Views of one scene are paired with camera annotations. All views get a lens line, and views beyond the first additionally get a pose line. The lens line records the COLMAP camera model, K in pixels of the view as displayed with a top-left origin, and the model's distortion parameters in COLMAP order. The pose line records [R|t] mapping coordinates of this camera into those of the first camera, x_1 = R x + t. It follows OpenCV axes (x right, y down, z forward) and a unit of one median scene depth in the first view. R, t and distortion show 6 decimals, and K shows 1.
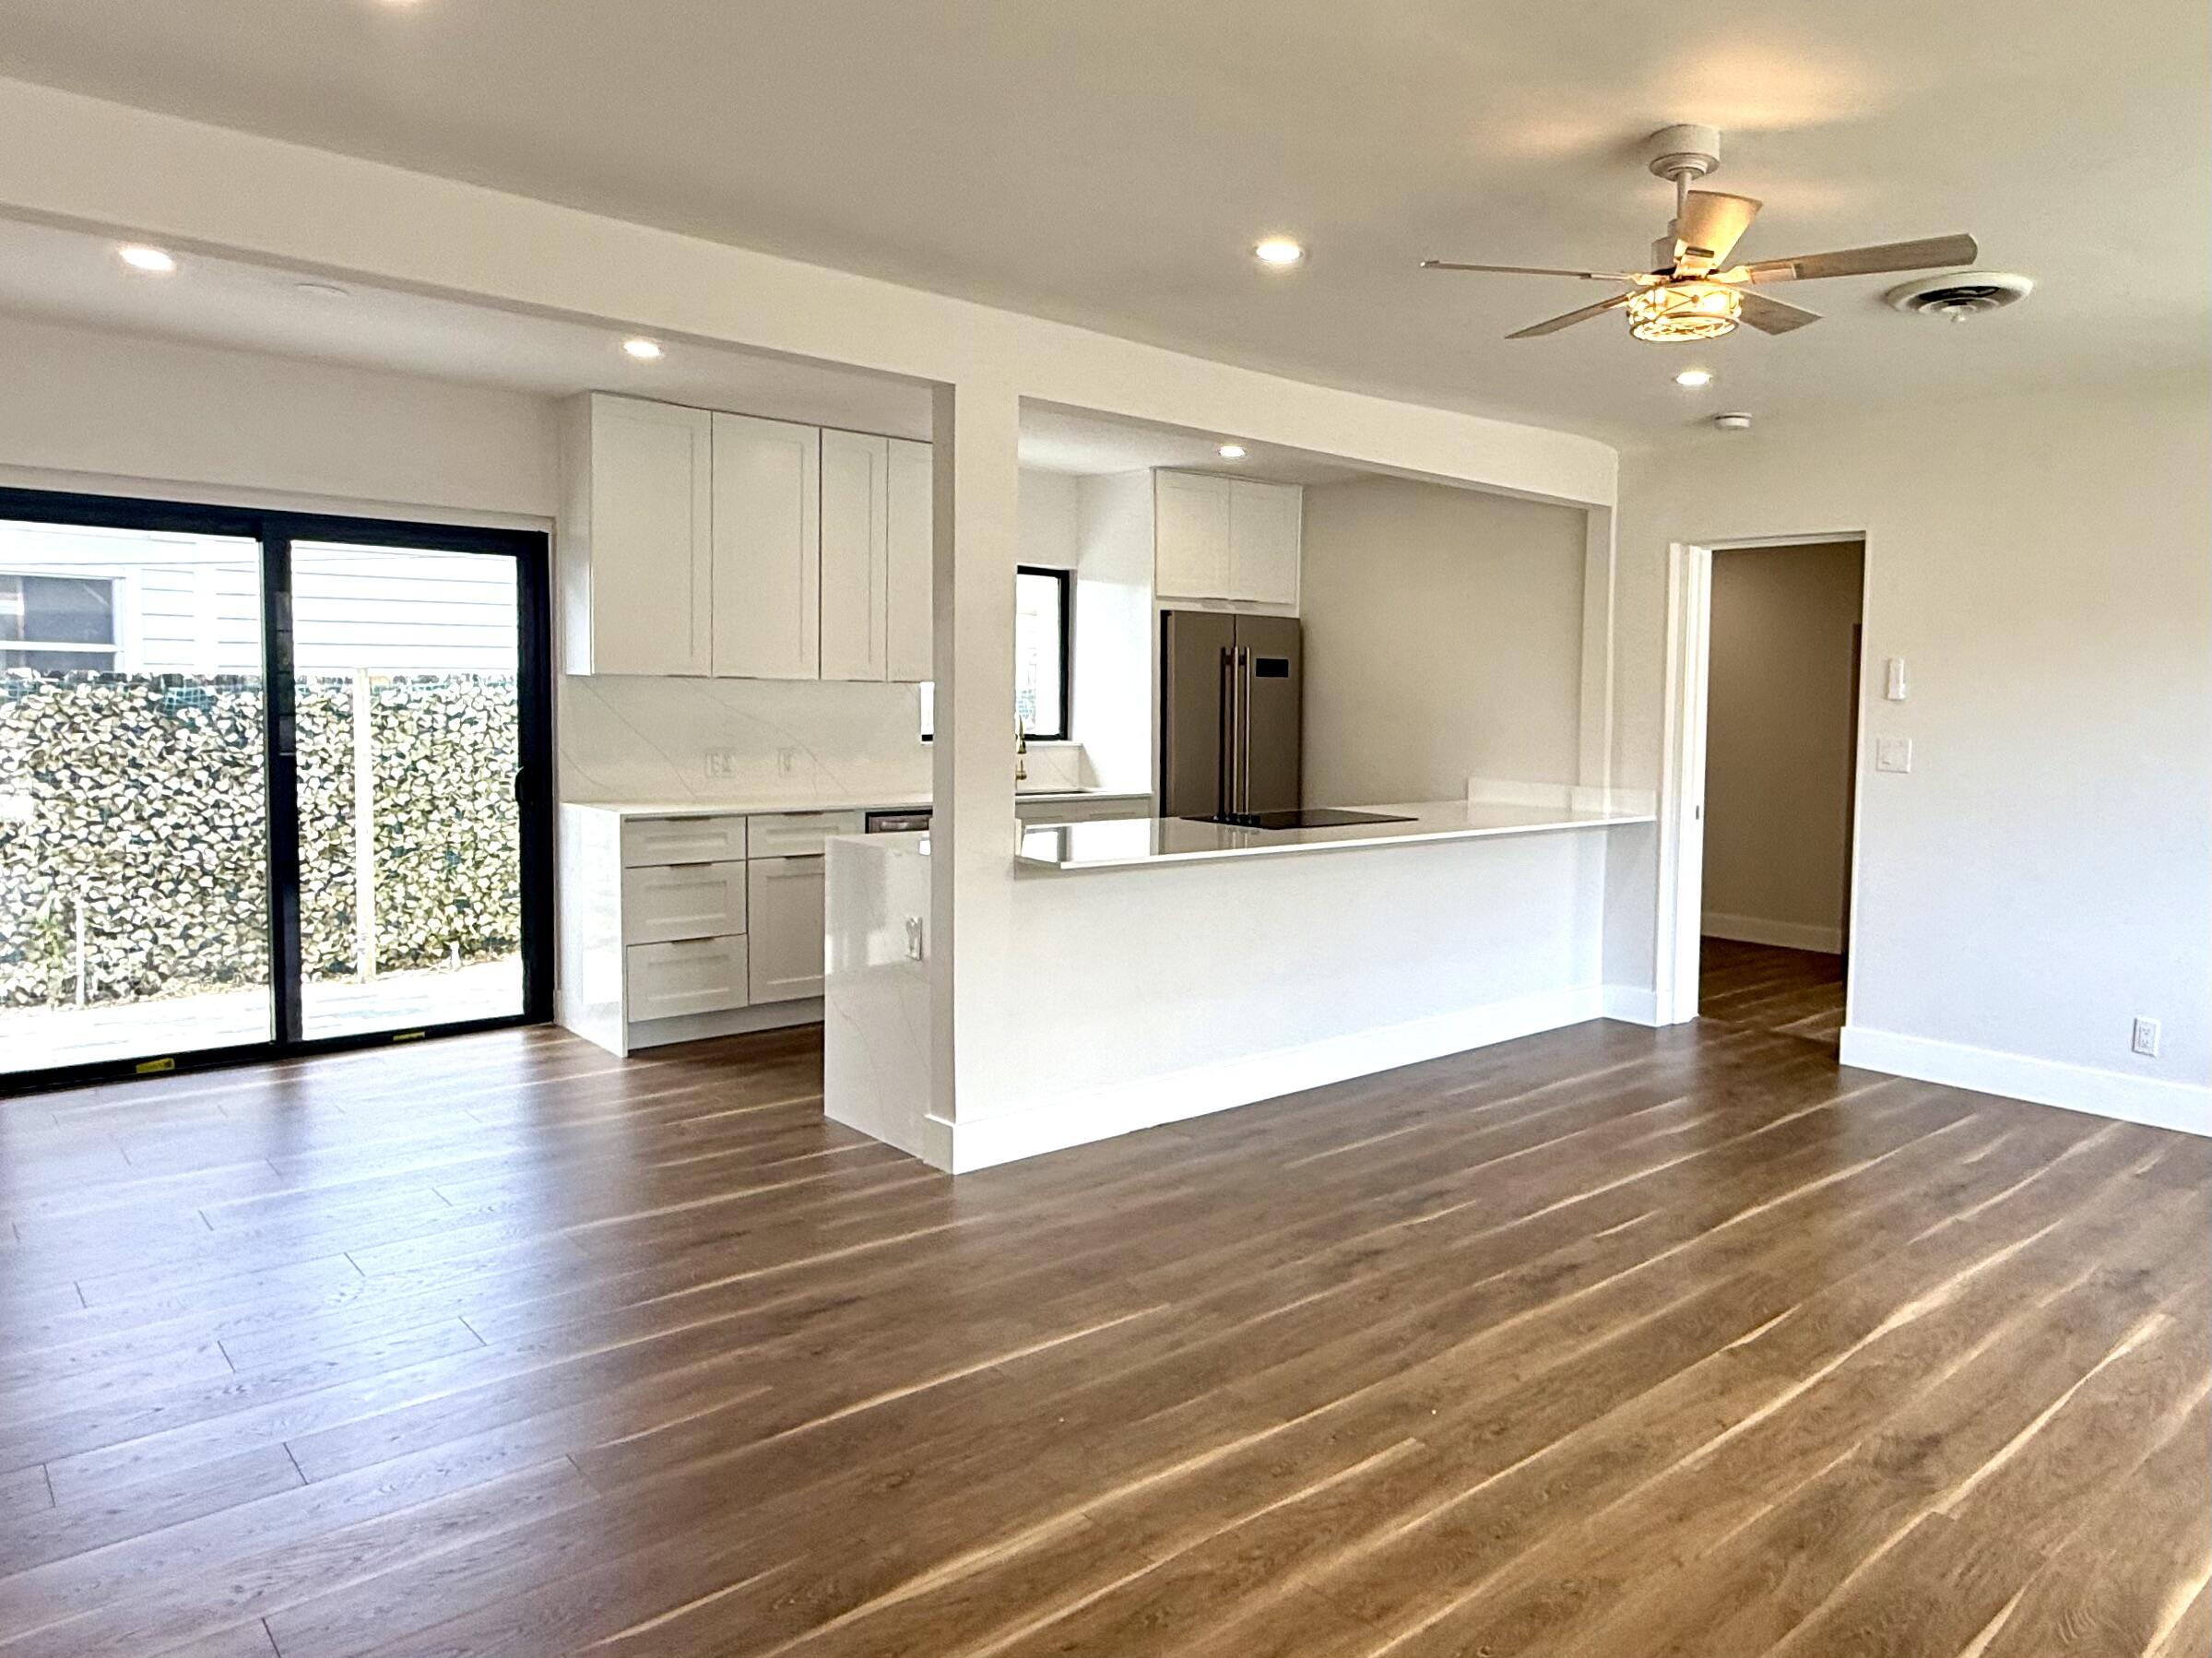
lens RADIAL K [[1489.5, 0, 1332.3], [0, 1489.5, 792.7], [0, 0, 1]] dist [0.008185, 0.001396]
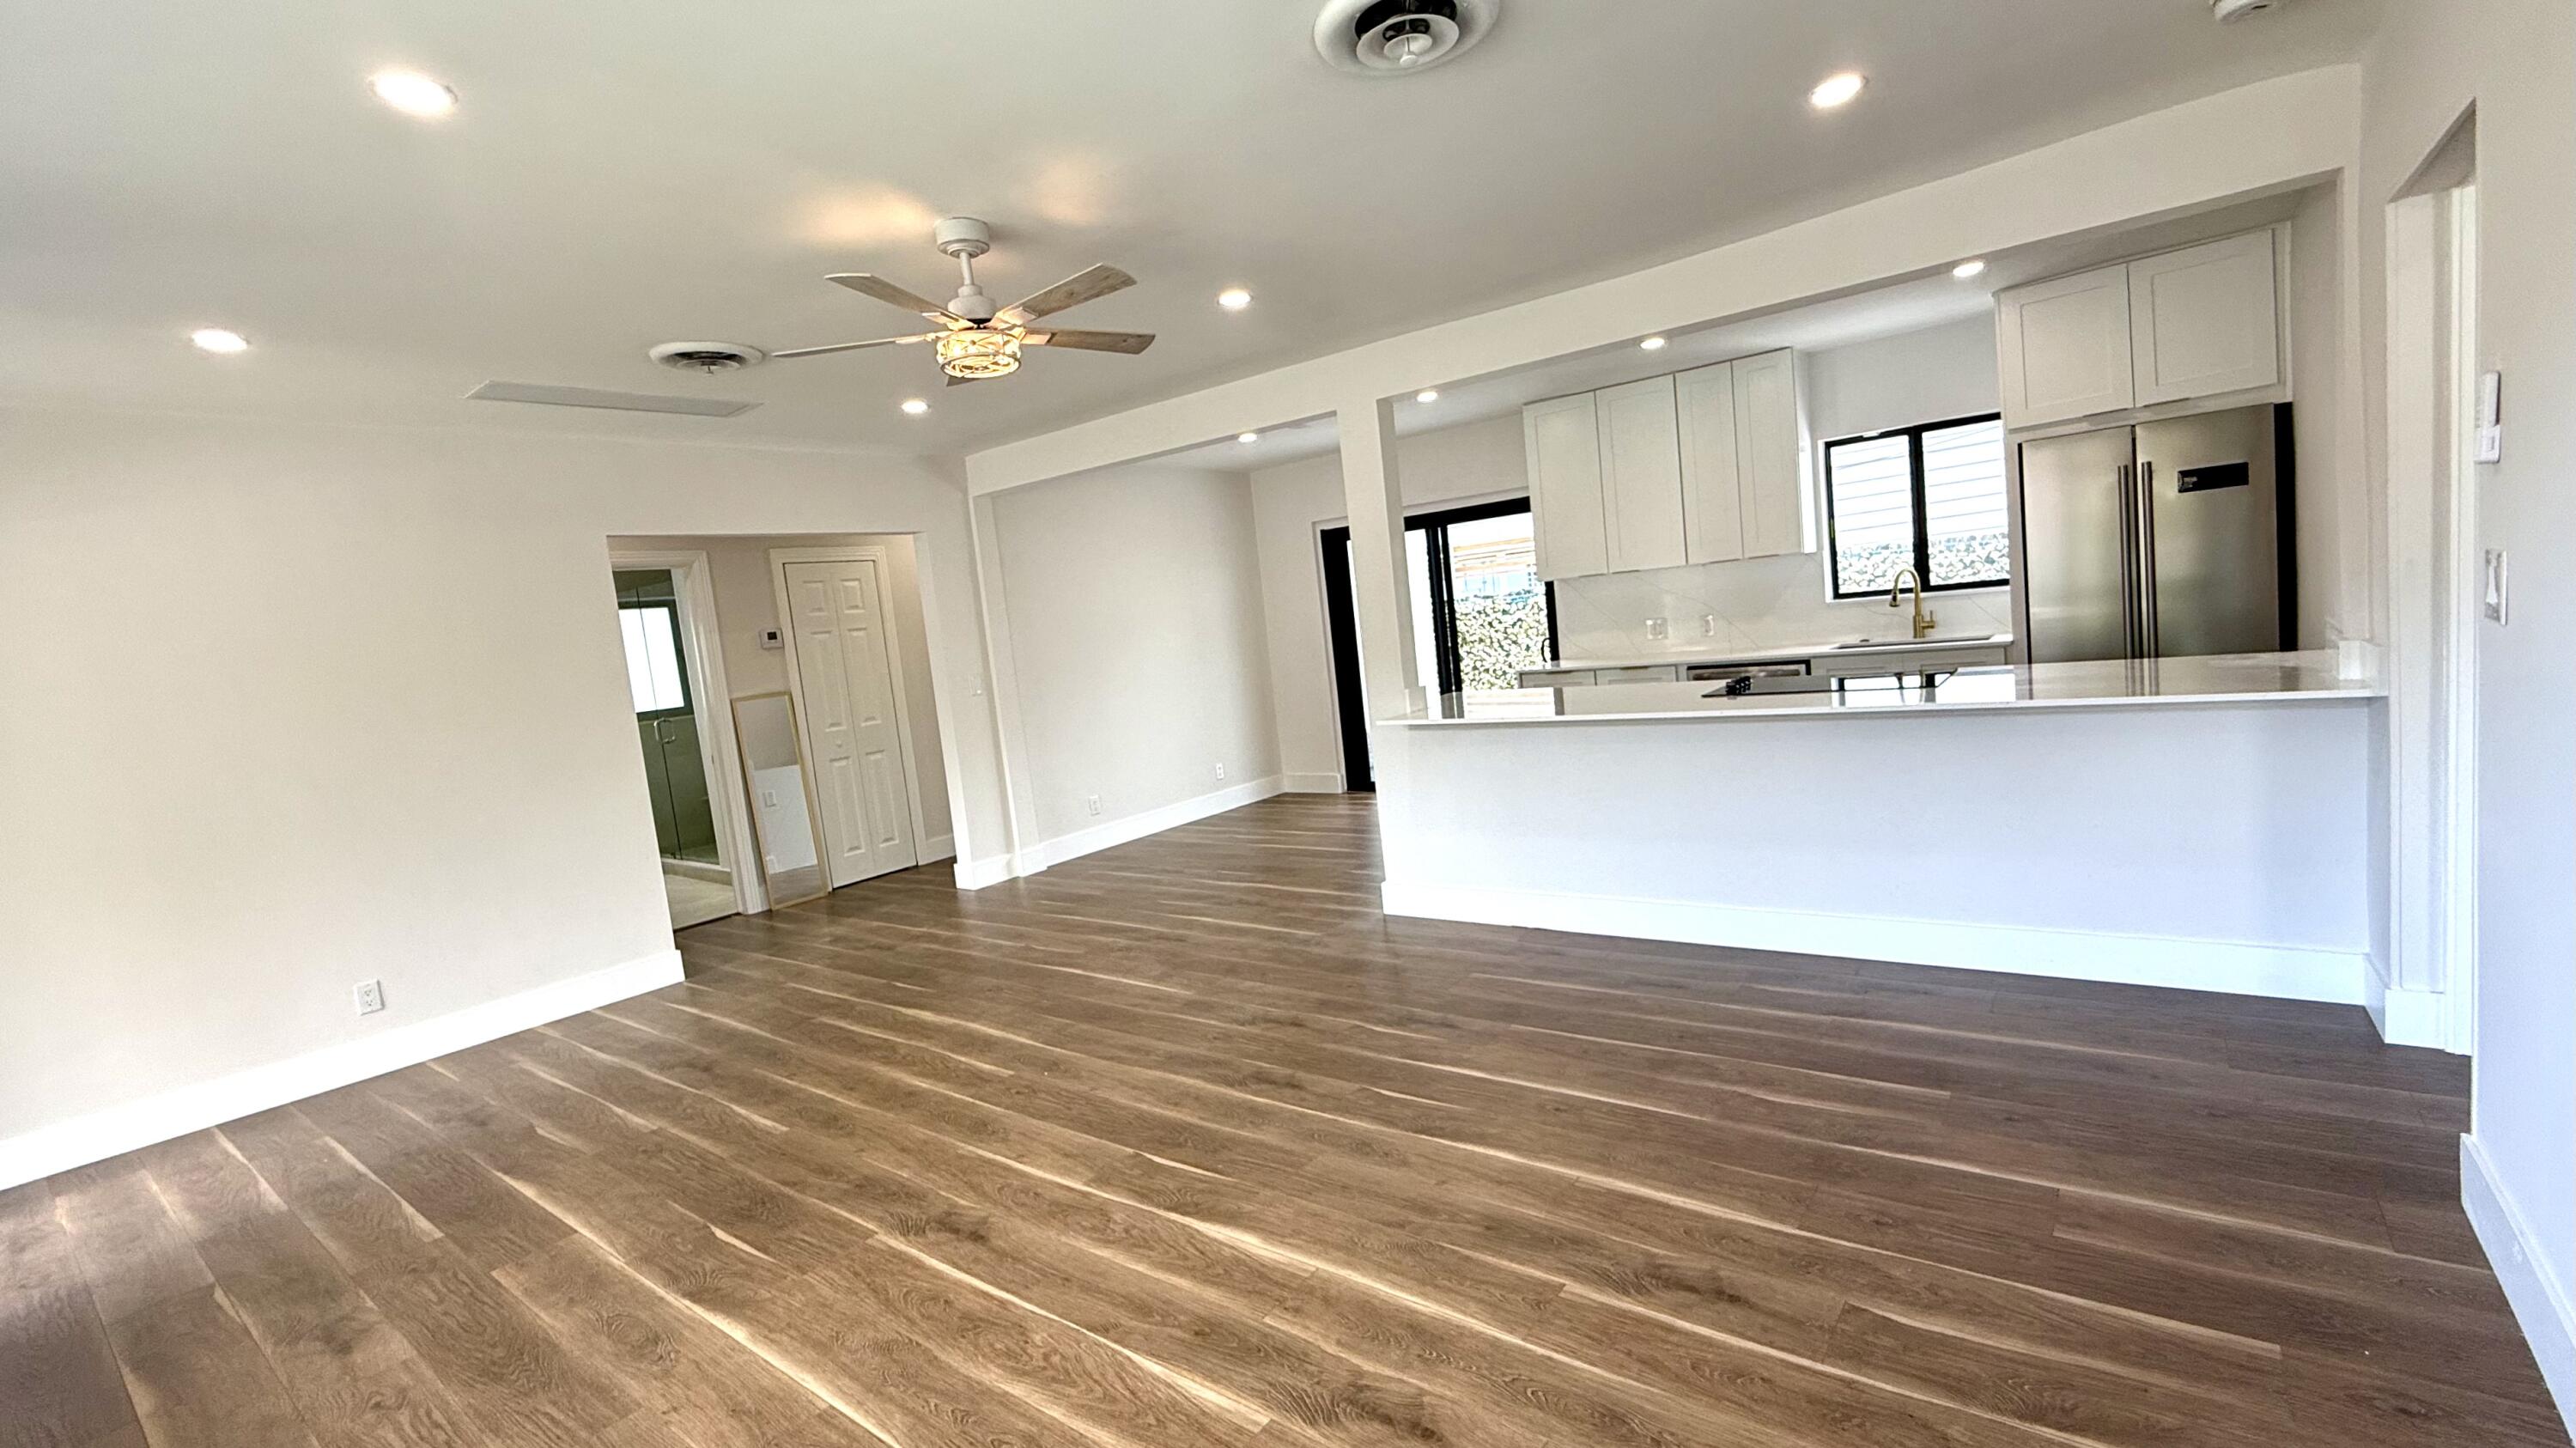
lens RADIAL K [[1077.3, 0, 1276.6], [0, 1077.3, 718.5], [0, 0, 1]] dist [0.000334, -0.000010]
pose [[0.127625, 0.060525, -0.989974, 0.454634], [0.046831, 0.996655, 0.066970, -0.016482], [0.990716, -0.054909, 0.124364, 0.405823]]
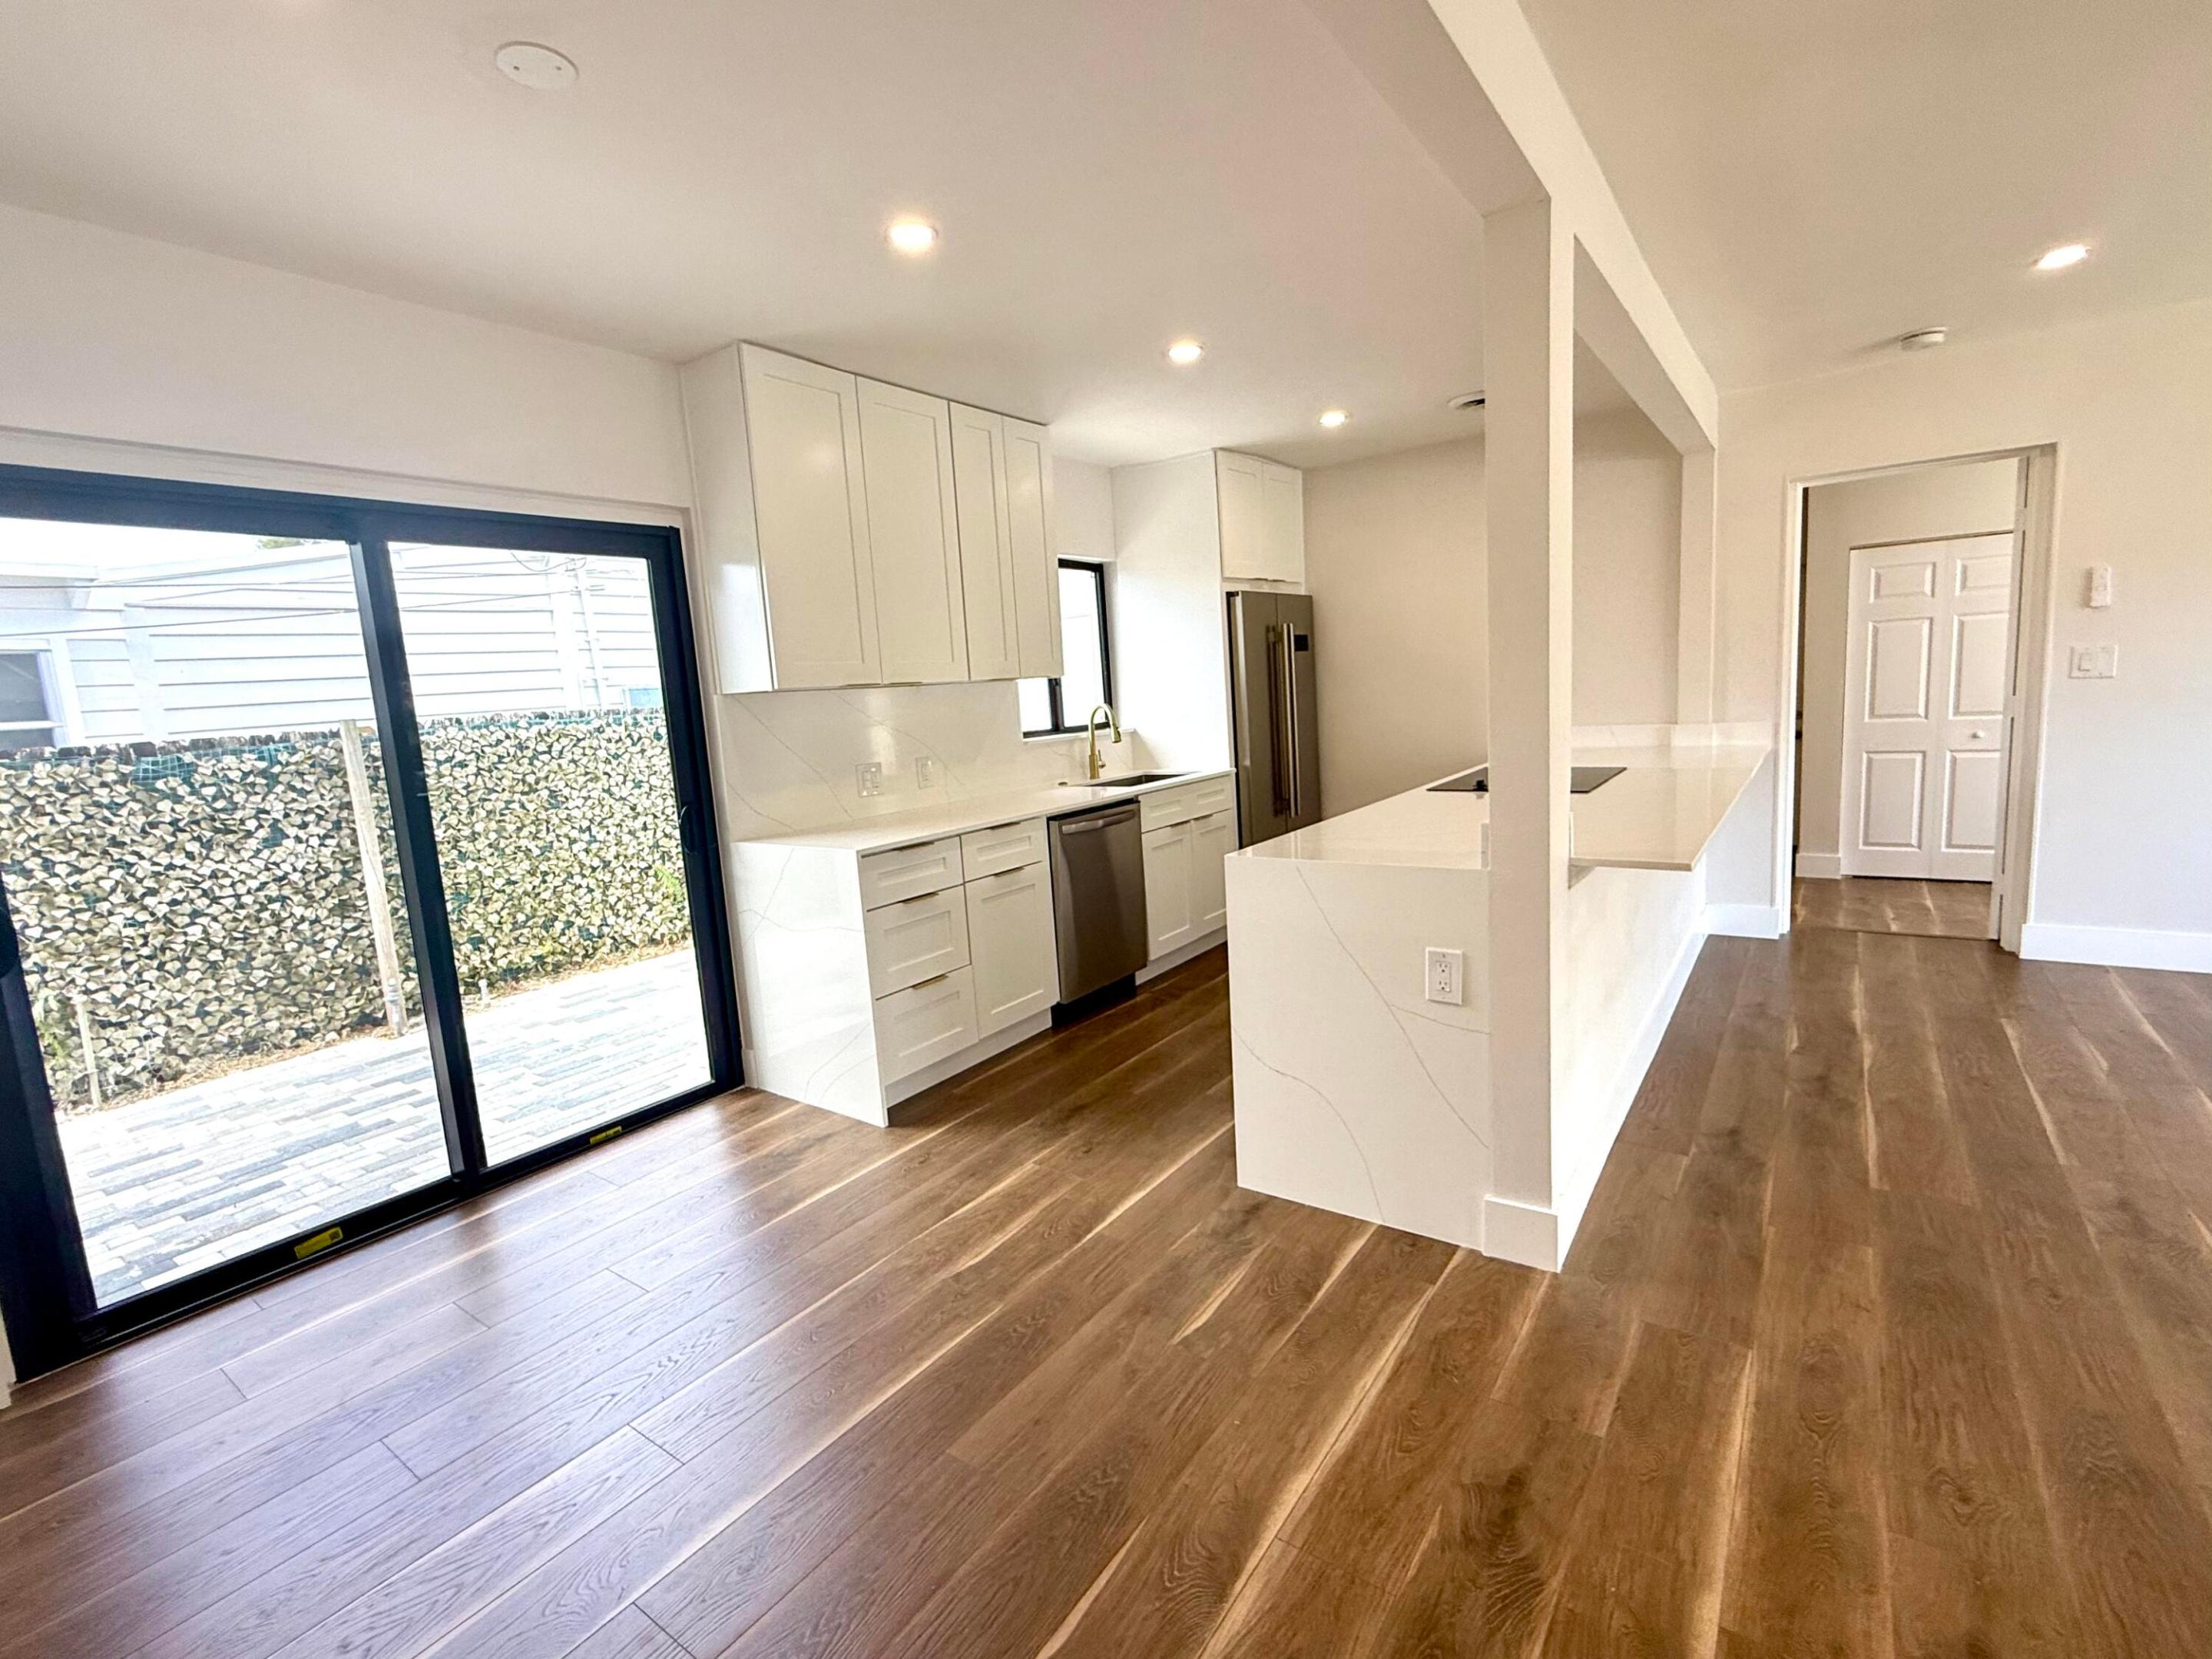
lens RADIAL K [[1000.6, 0, 1106.0], [0, 1000.6, 829.5], [0, 0, 1]] dist [0.001418, 0.000369]
pose [[0.982691, -0.104817, 0.152748, -0.289673], [0.093311, 0.992364, 0.080658, -0.020357], [-0.160036, -0.065009, 0.984968, 0.288680]]
